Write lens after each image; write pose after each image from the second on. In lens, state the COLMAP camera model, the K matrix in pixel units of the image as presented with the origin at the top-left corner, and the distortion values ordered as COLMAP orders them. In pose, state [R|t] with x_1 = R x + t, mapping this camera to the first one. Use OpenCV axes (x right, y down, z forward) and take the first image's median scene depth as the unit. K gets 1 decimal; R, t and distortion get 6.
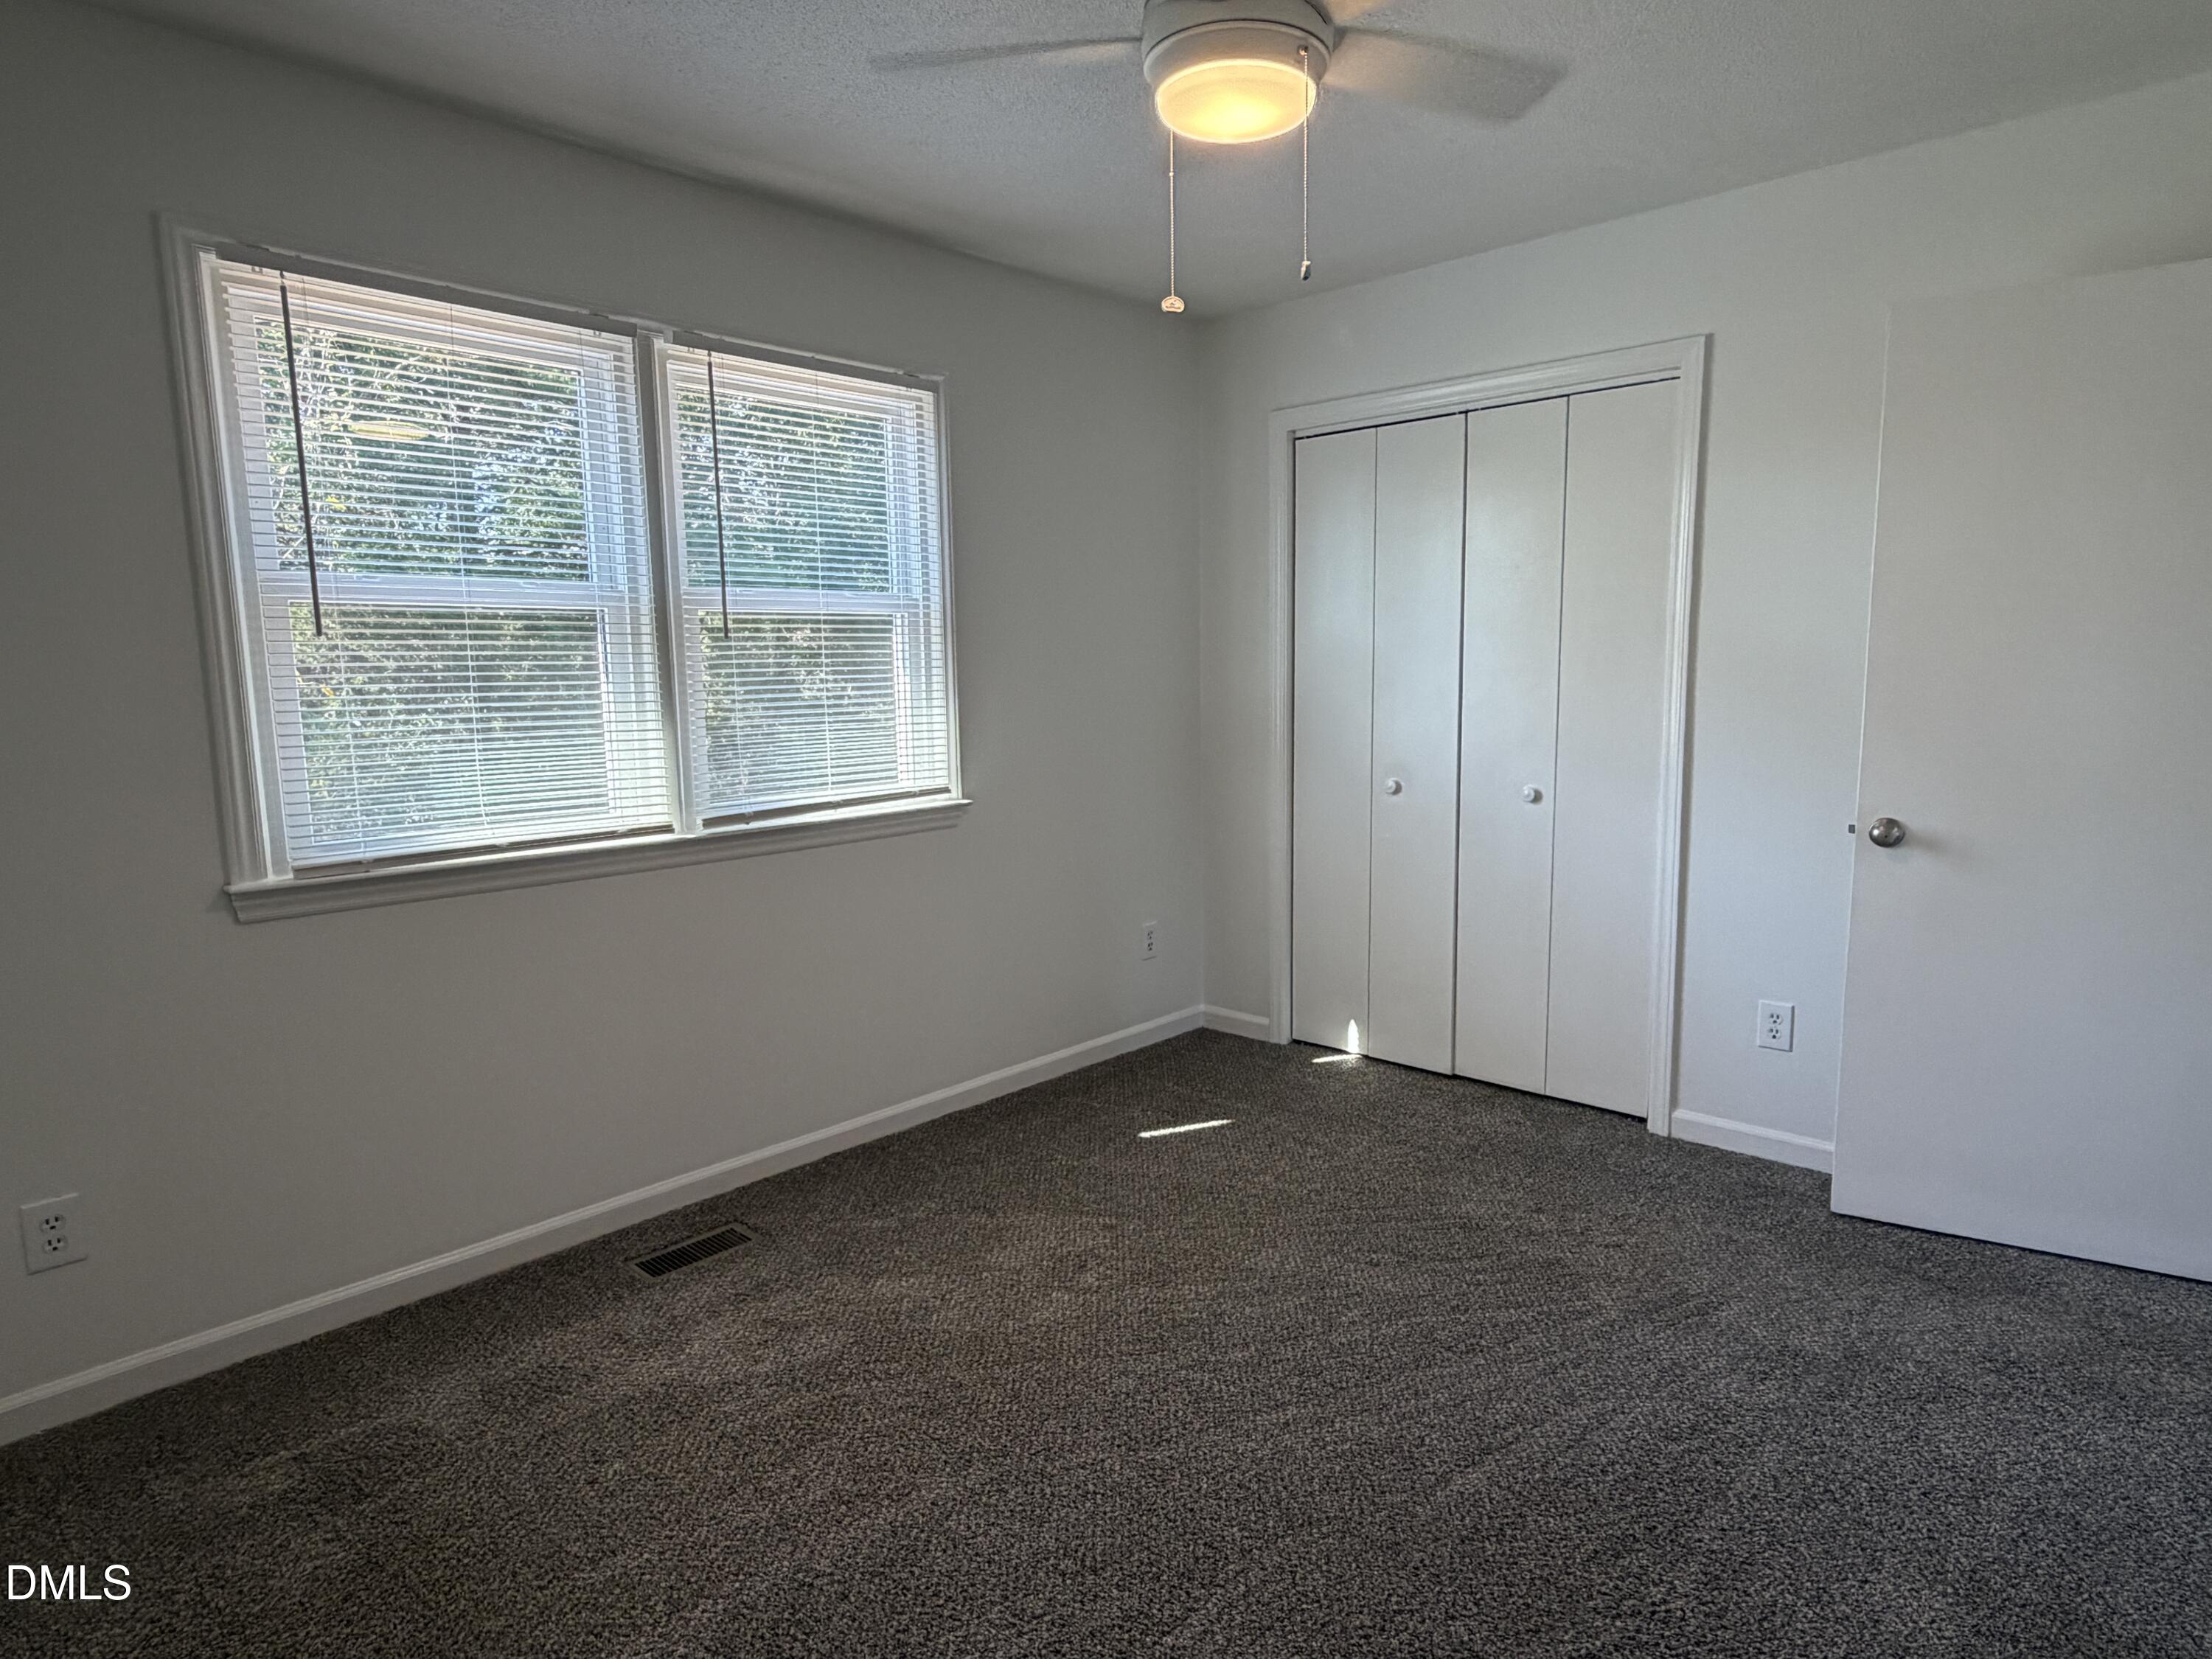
lens RADIAL K [[1300.6, 0, 1110.9], [0, 1300.6, 840.3], [0, 0, 1]] dist [0.029306, -0.001873]
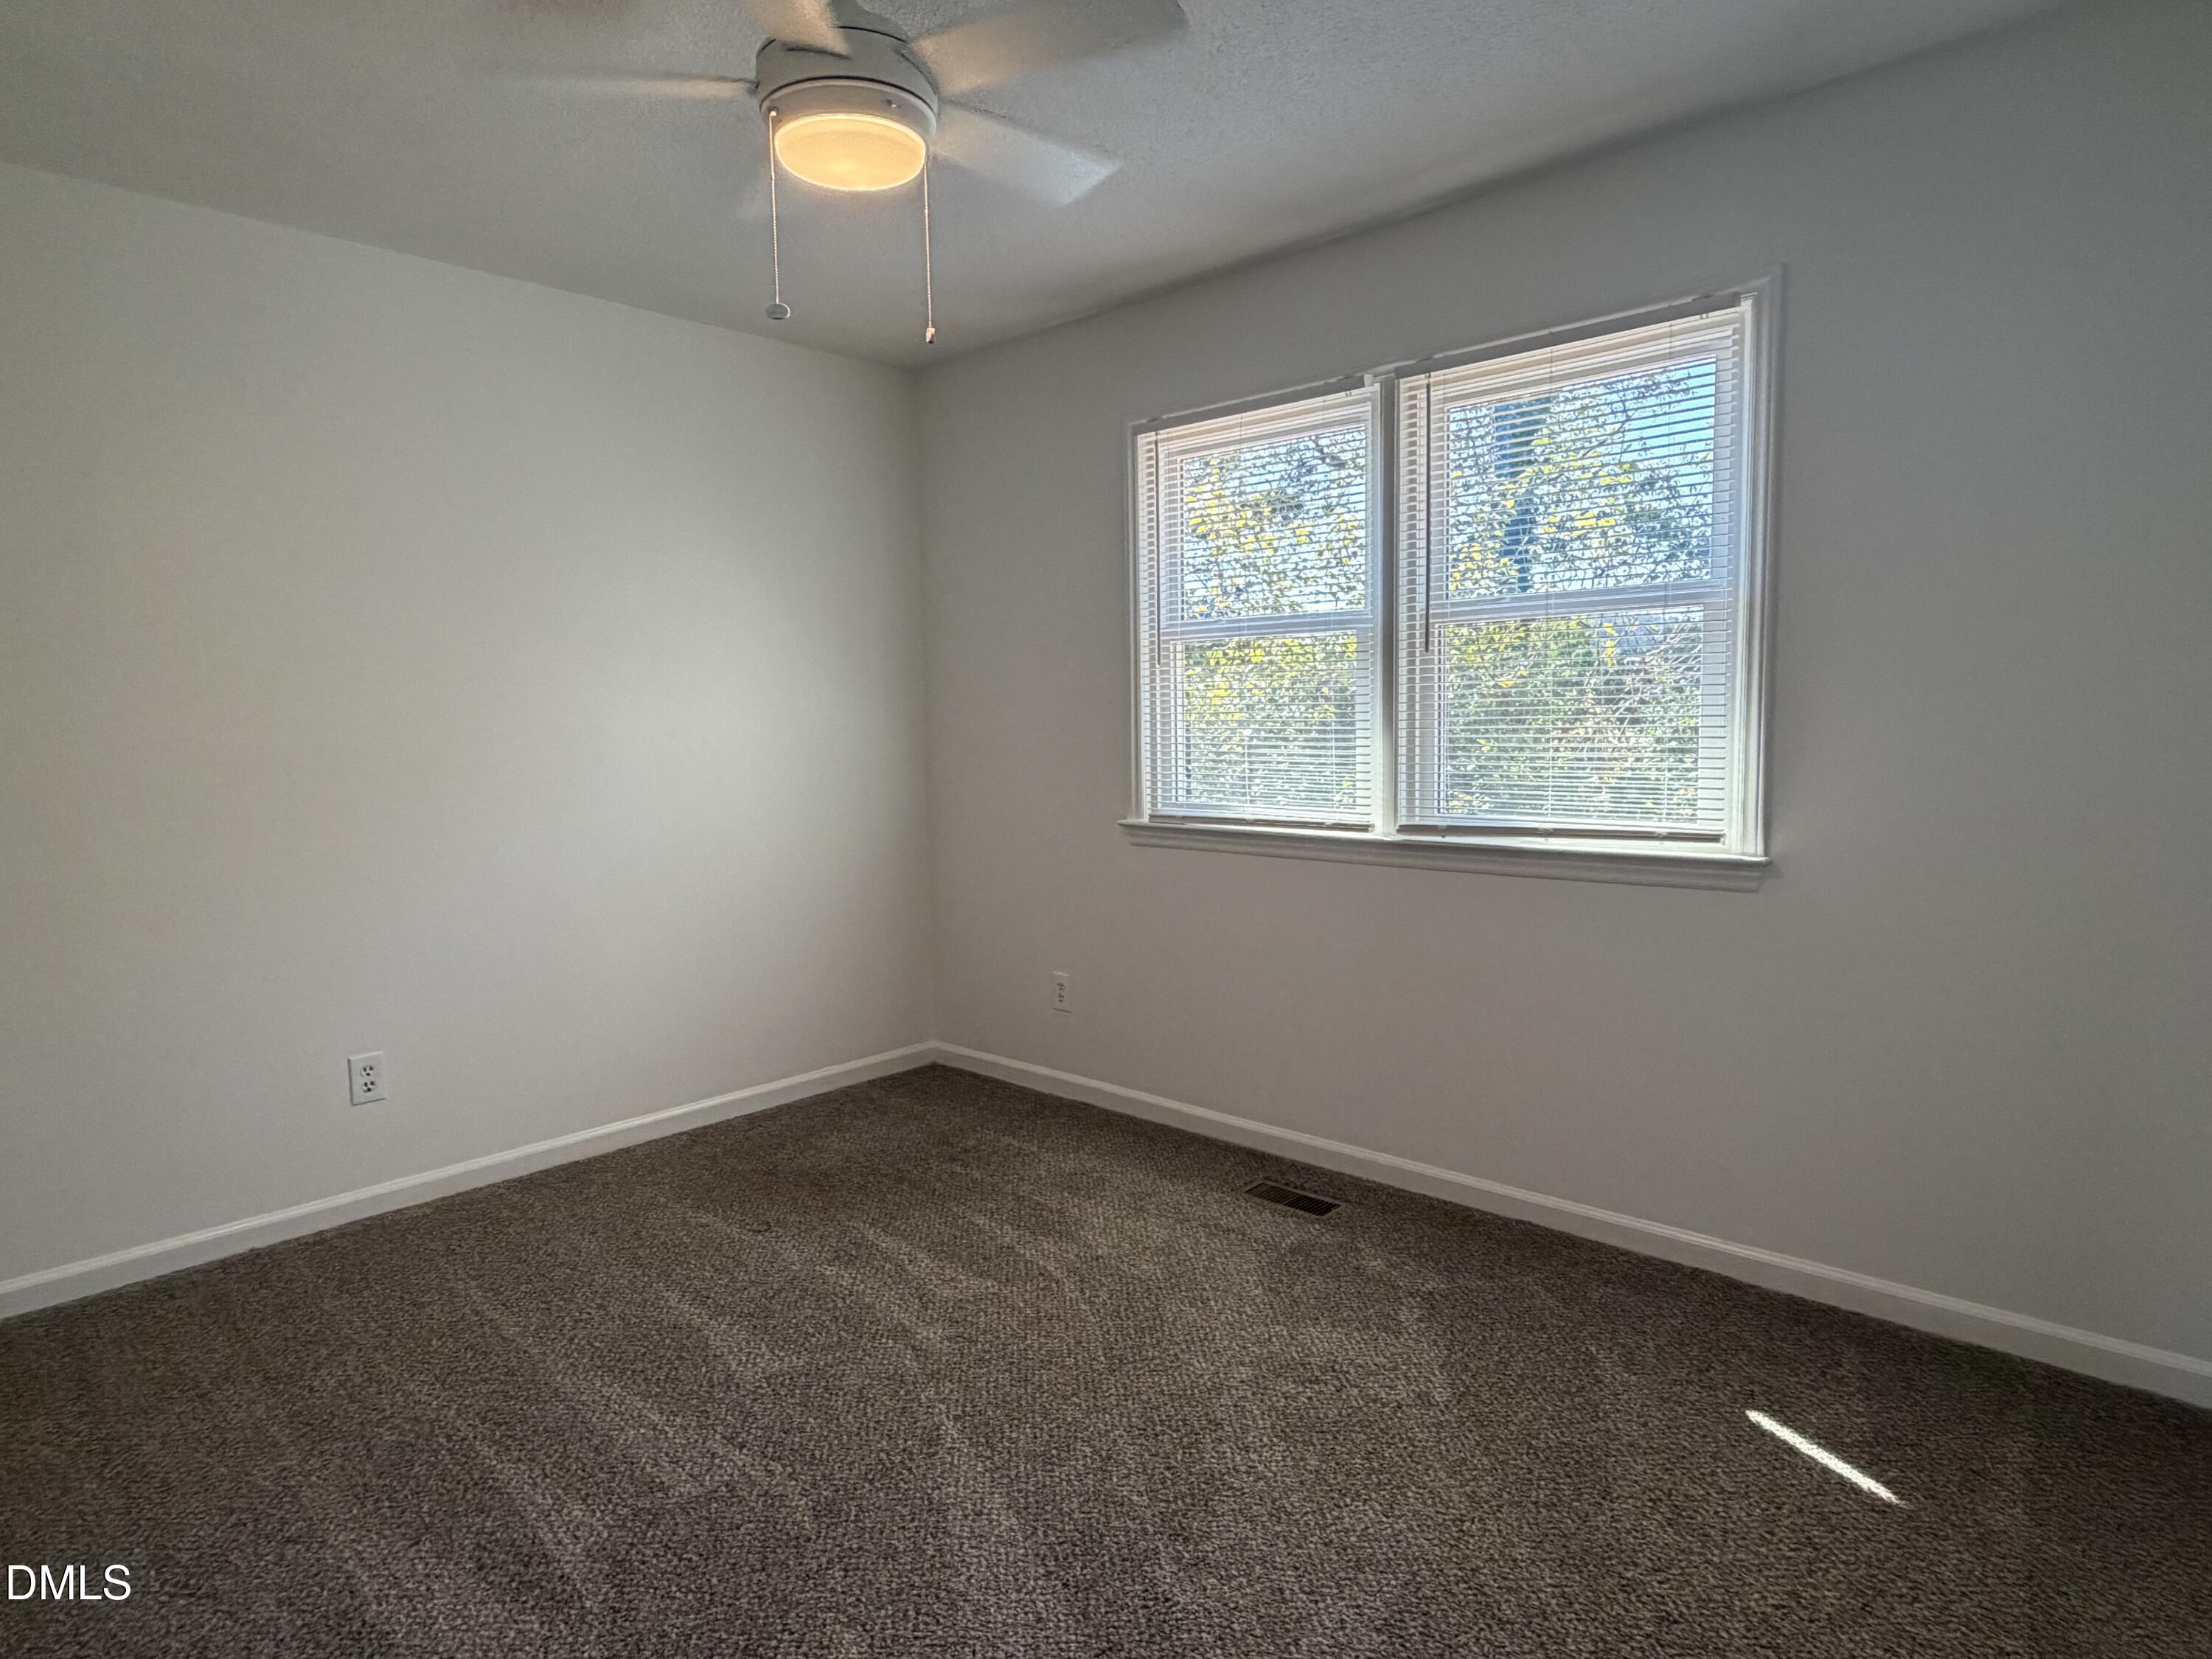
lens RADIAL K [[1386.8, 0, 1106.0], [0, 1386.8, 829.5], [0, 0, 1]] dist [-0.004089, -0.000895]
pose [[-0.048172, 0.110886, -0.992665, 0.832005], [-0.109664, 0.987224, 0.115600, -0.119638], [0.992801, 0.114428, -0.035396, 0.838812]]
